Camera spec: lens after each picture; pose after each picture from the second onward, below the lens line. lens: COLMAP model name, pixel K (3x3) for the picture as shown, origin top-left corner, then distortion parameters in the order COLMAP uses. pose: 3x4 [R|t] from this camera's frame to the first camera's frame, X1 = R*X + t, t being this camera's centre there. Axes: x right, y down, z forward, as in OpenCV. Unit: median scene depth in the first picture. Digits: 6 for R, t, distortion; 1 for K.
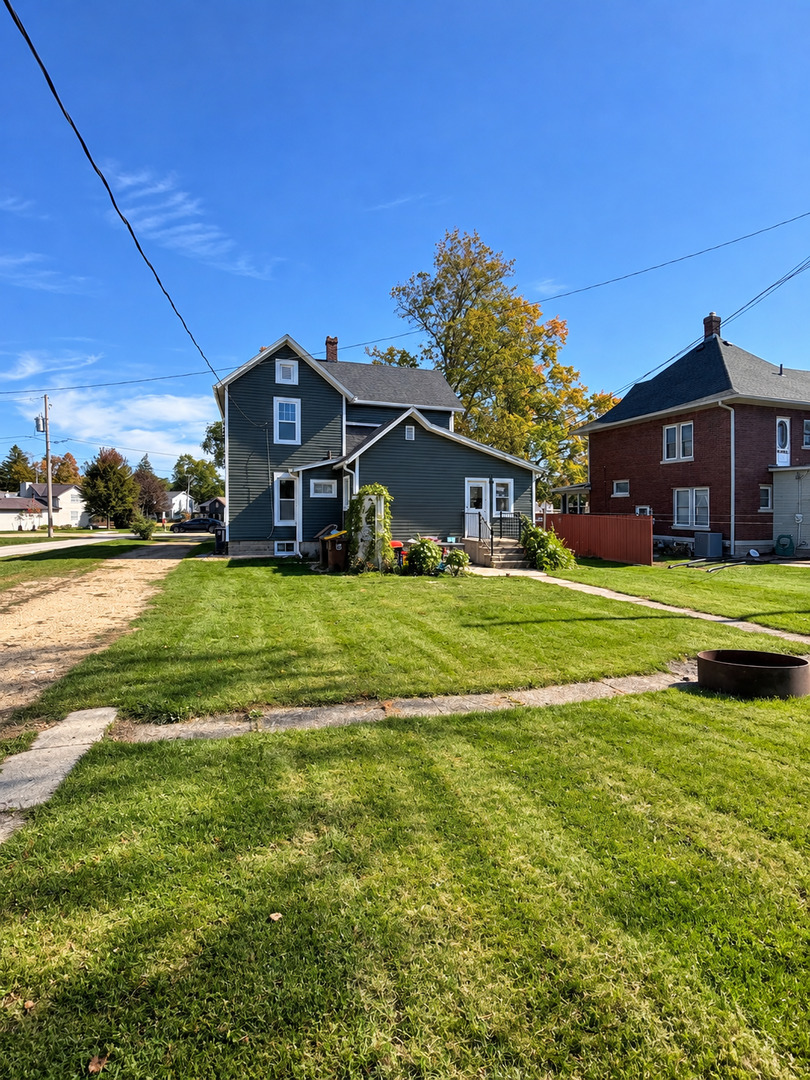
lens RADIAL K [[433.7, 0, 405.2], [0, 433.7, 512.8], [0, 0, 1]] dist [-0.001443, -0.000096]
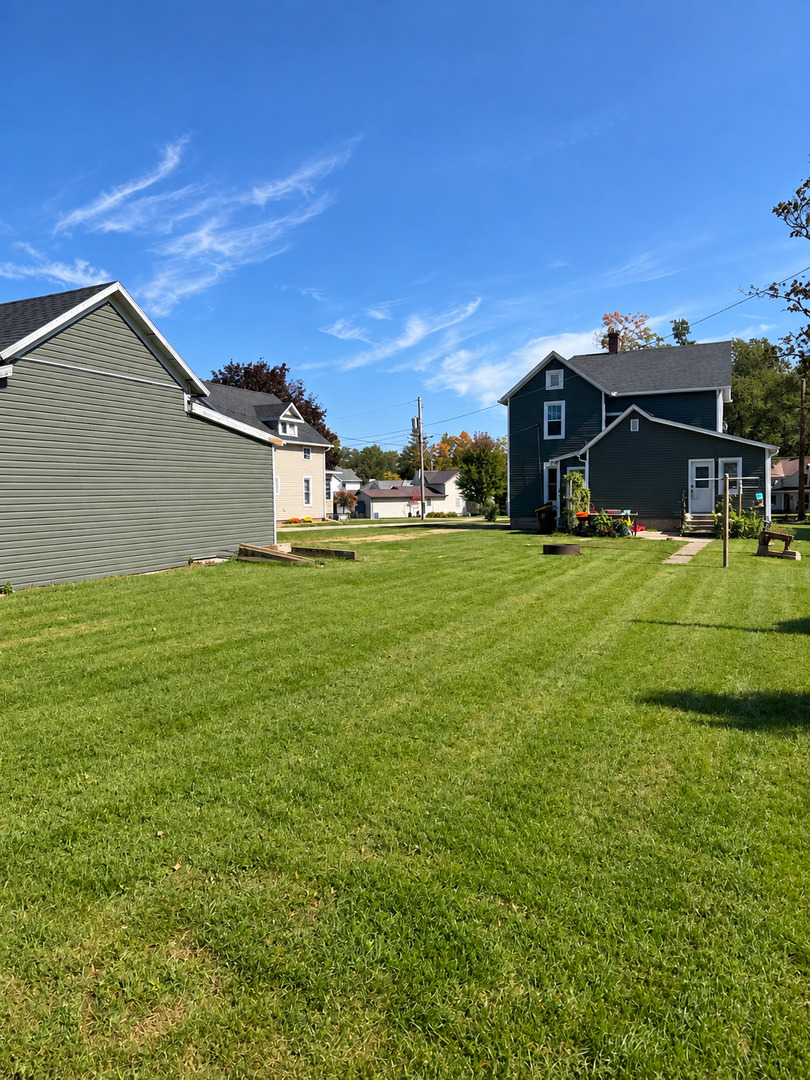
lens RADIAL K [[681.2, 0, 405.0], [0, 681.2, 540.0], [0, 0, 1]] dist [0.003002, 0.000480]
pose [[0.735861, 0.023380, -0.676729, 0.737422], [0.016996, 0.998451, 0.052977, 0.018415], [0.676919, -0.050485, 0.734324, -0.729770]]
